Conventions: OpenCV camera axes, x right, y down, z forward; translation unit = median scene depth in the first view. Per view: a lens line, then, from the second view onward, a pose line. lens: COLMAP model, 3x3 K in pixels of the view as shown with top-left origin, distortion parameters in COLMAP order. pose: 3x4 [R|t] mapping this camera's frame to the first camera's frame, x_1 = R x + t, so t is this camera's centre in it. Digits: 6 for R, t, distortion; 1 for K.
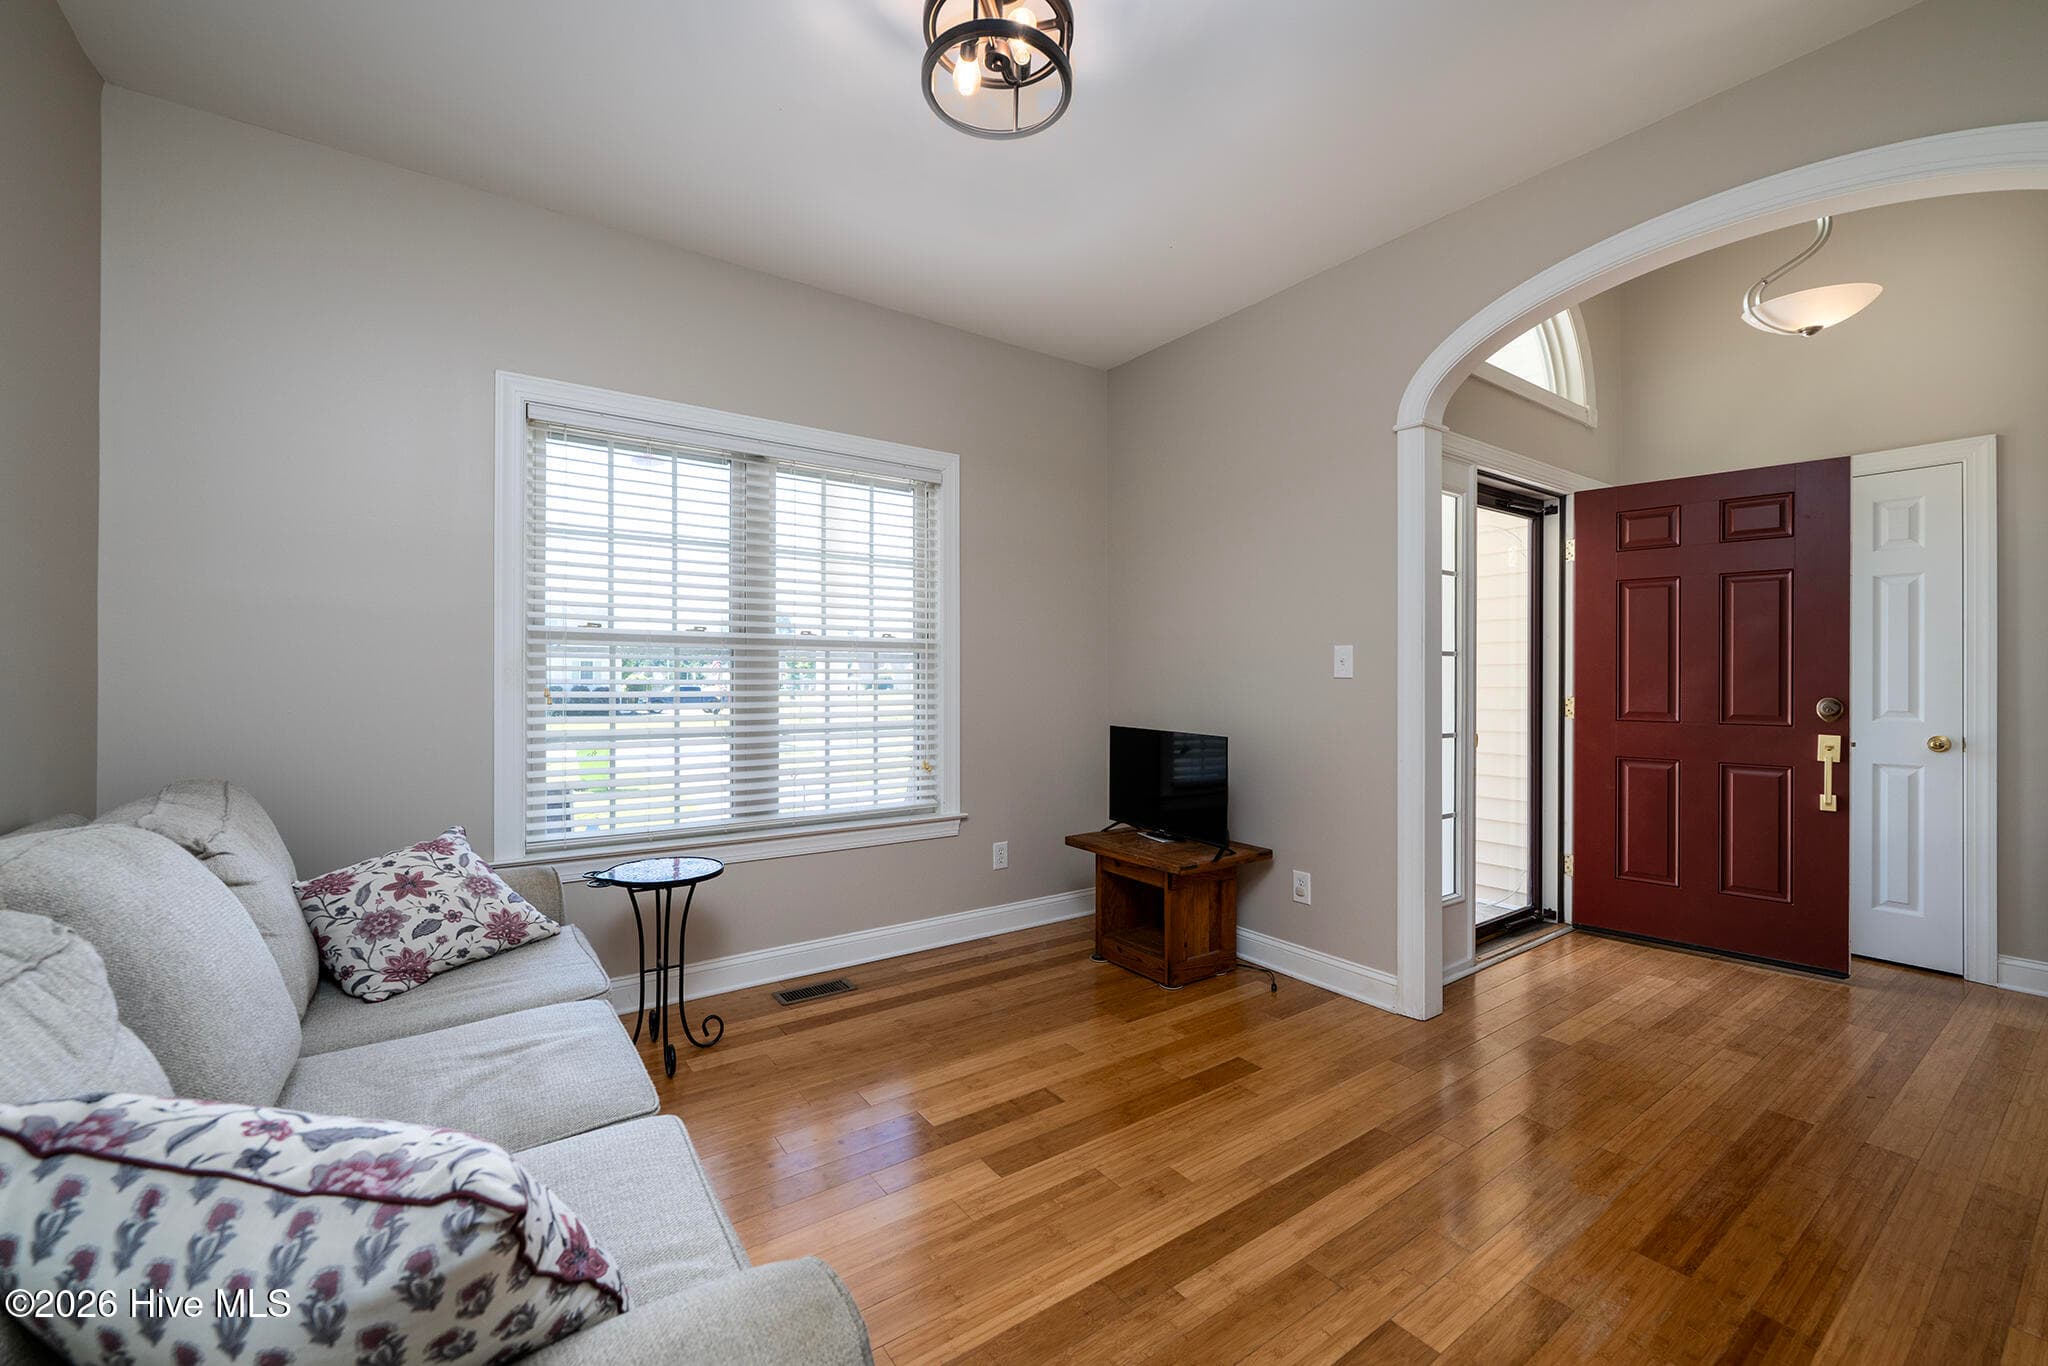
lens RADIAL K [[880.0, 0, 1029.2], [0, 880.0, 678.4], [0, 0, 1]] dist [-0.002734, -0.000926]
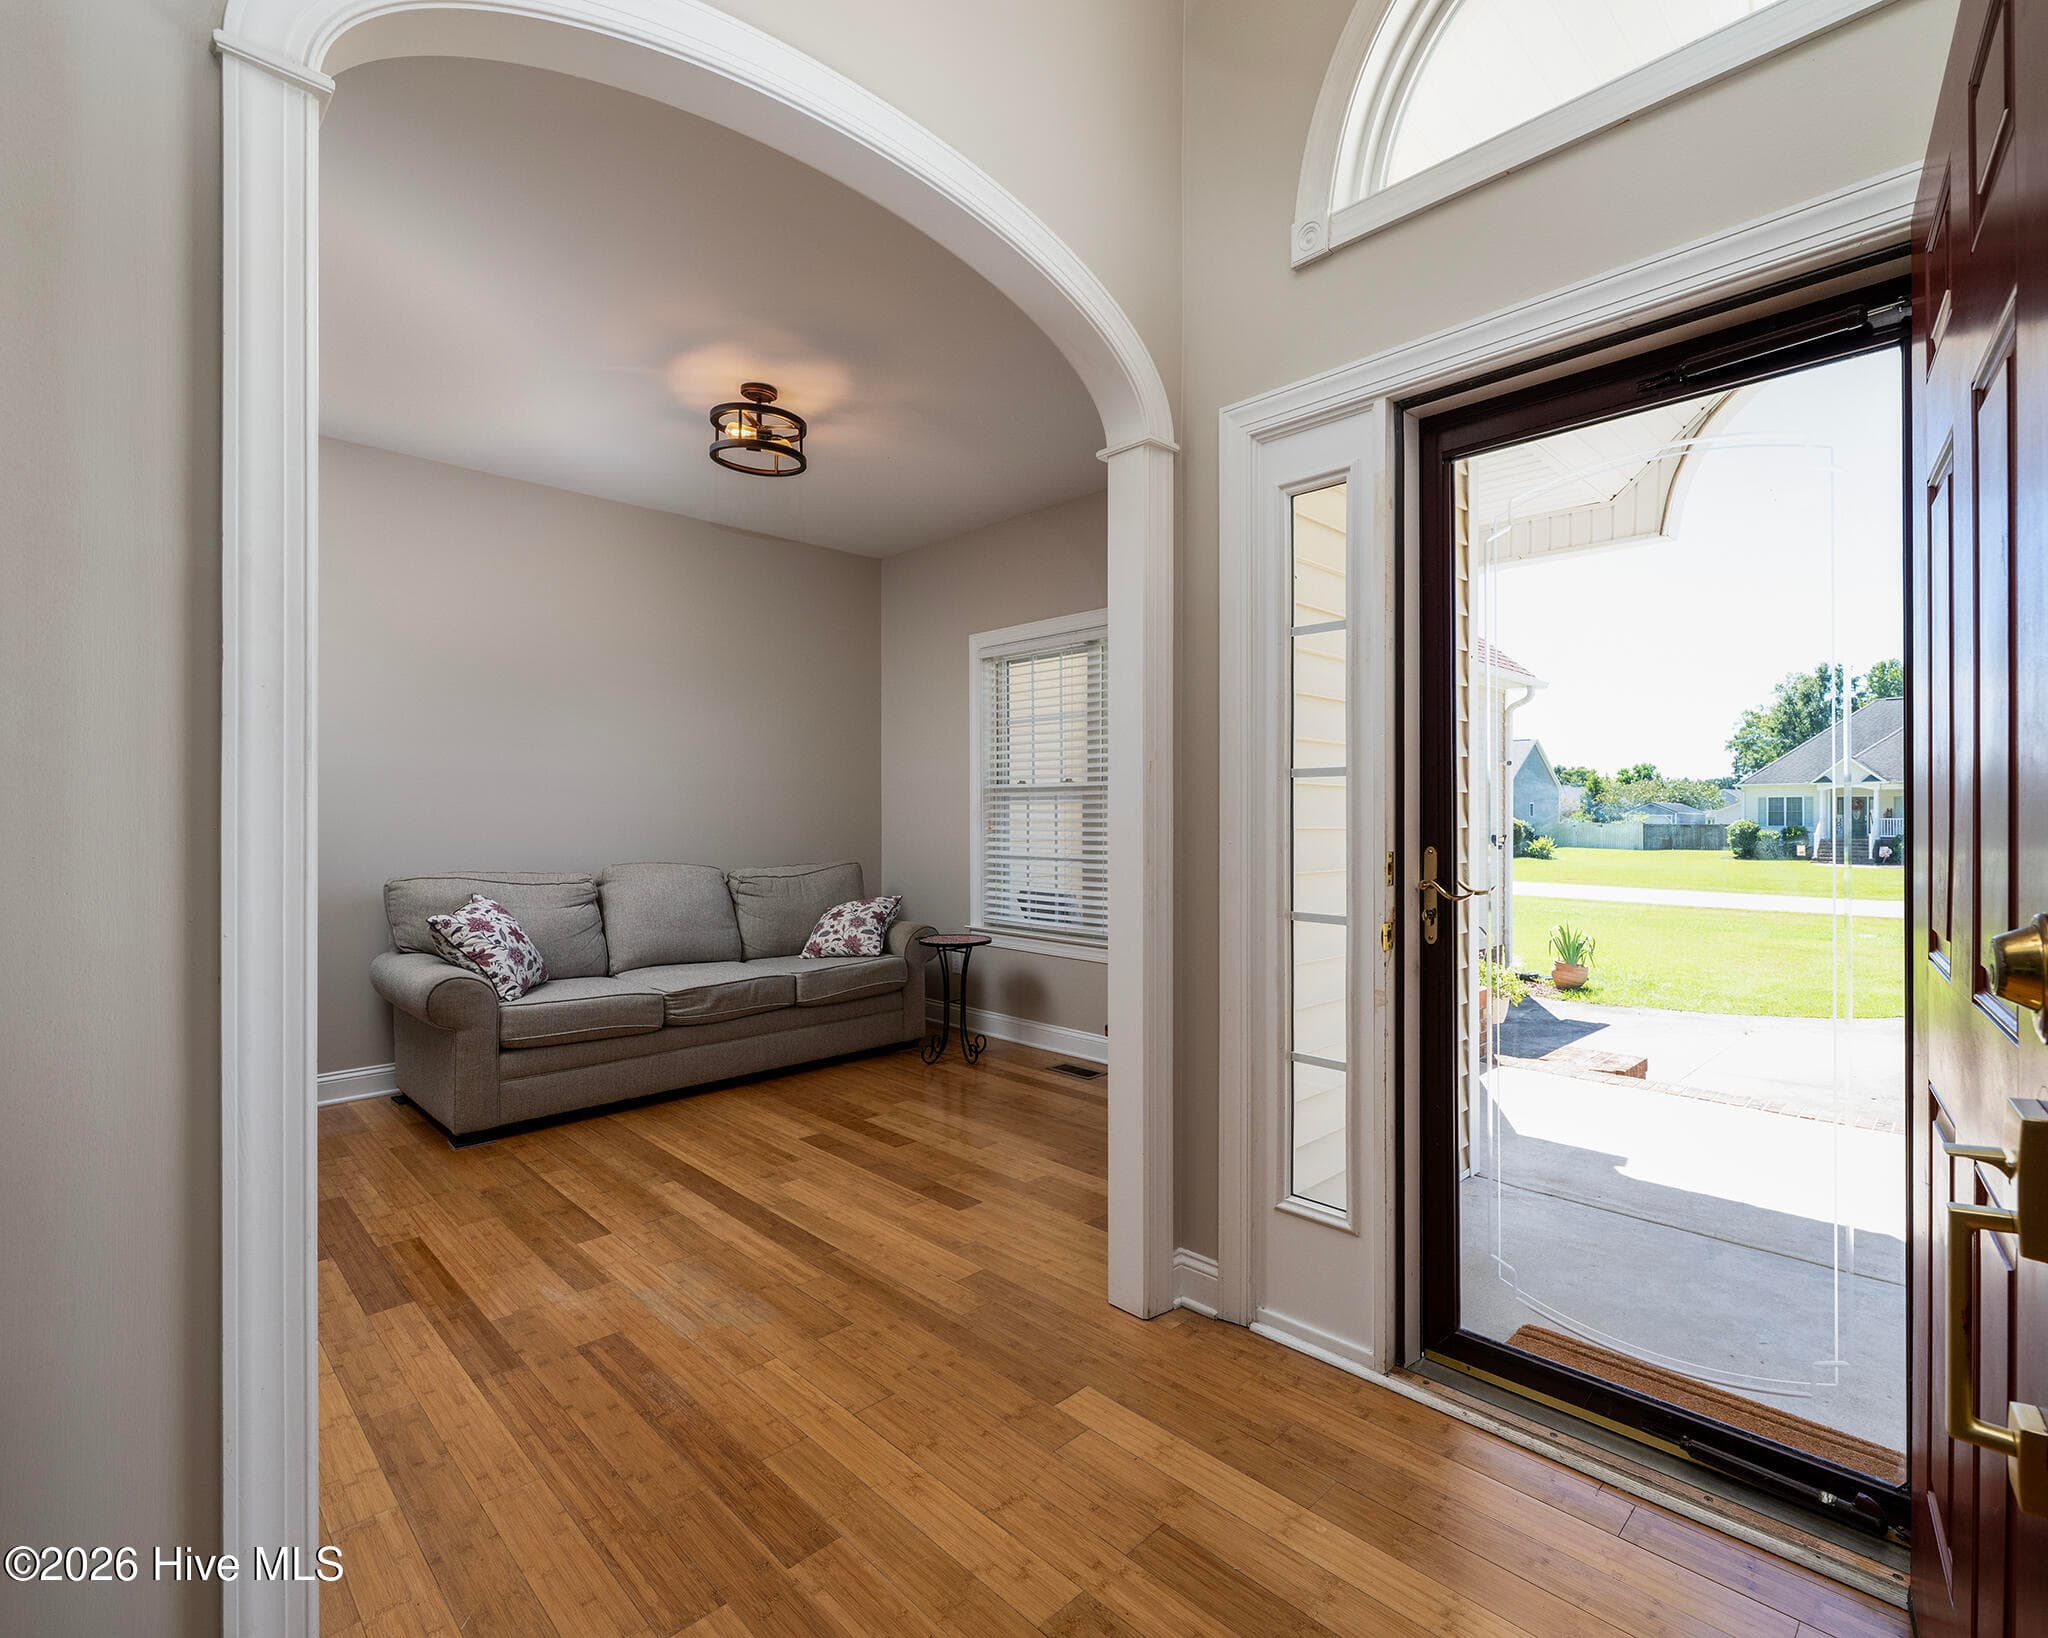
lens RADIAL K [[983.5, 0, 1021.4], [0, 983.5, 816.0], [0, 0, 1]] dist [-0.002726, -0.000665]
pose [[0.112622, -0.002856, -0.993634, 1.677415], [0.002996, 0.999992, -0.002535, 0.003358], [0.993633, -0.002691, 0.112630, 1.155932]]
